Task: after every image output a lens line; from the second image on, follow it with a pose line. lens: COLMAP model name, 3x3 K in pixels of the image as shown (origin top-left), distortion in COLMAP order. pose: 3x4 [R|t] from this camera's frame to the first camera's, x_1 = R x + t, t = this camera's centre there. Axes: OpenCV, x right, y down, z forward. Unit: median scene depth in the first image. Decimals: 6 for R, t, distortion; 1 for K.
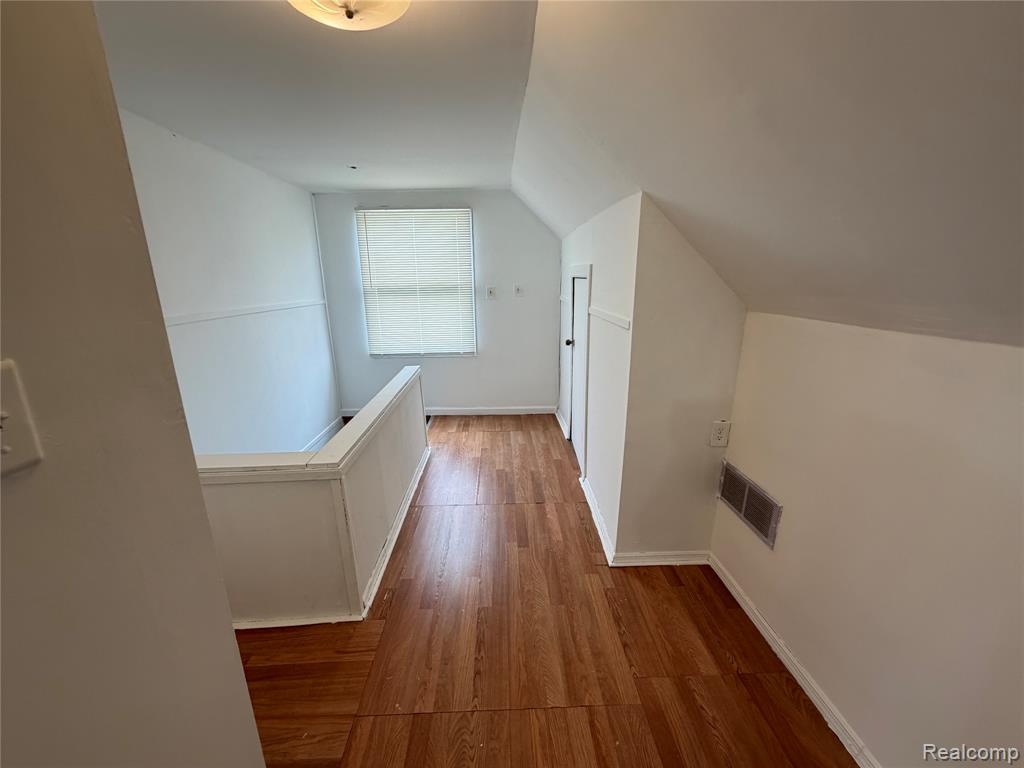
lens RADIAL K [[409.6, 0, 513.8], [0, 409.6, 386.1], [0, 0, 1]] dist [0.000225, 0.000312]
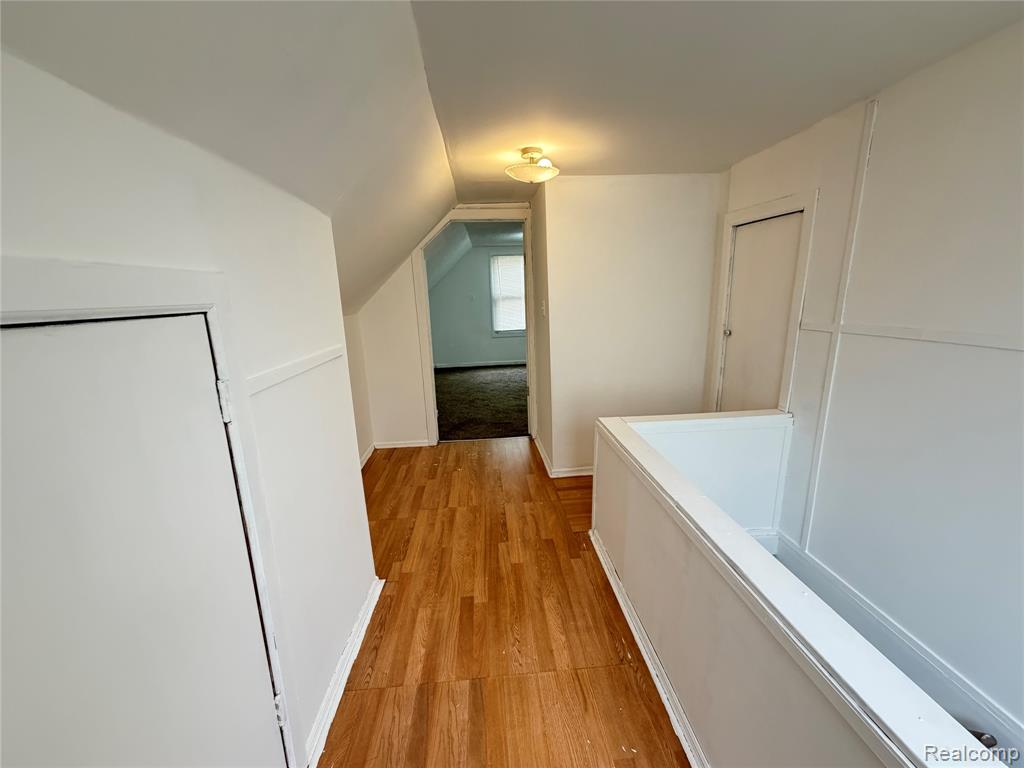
lens RADIAL K [[409.6, 0, 511.5], [0, 409.6, 385.8], [0, 0, 1]] dist [0.000225, 0.000312]
pose [[-0.998644, 0.044256, -0.027402, -0.073887], [0.026581, 0.886204, 0.462532, -0.458156], [0.044753, 0.461177, -0.886179, 1.721966]]
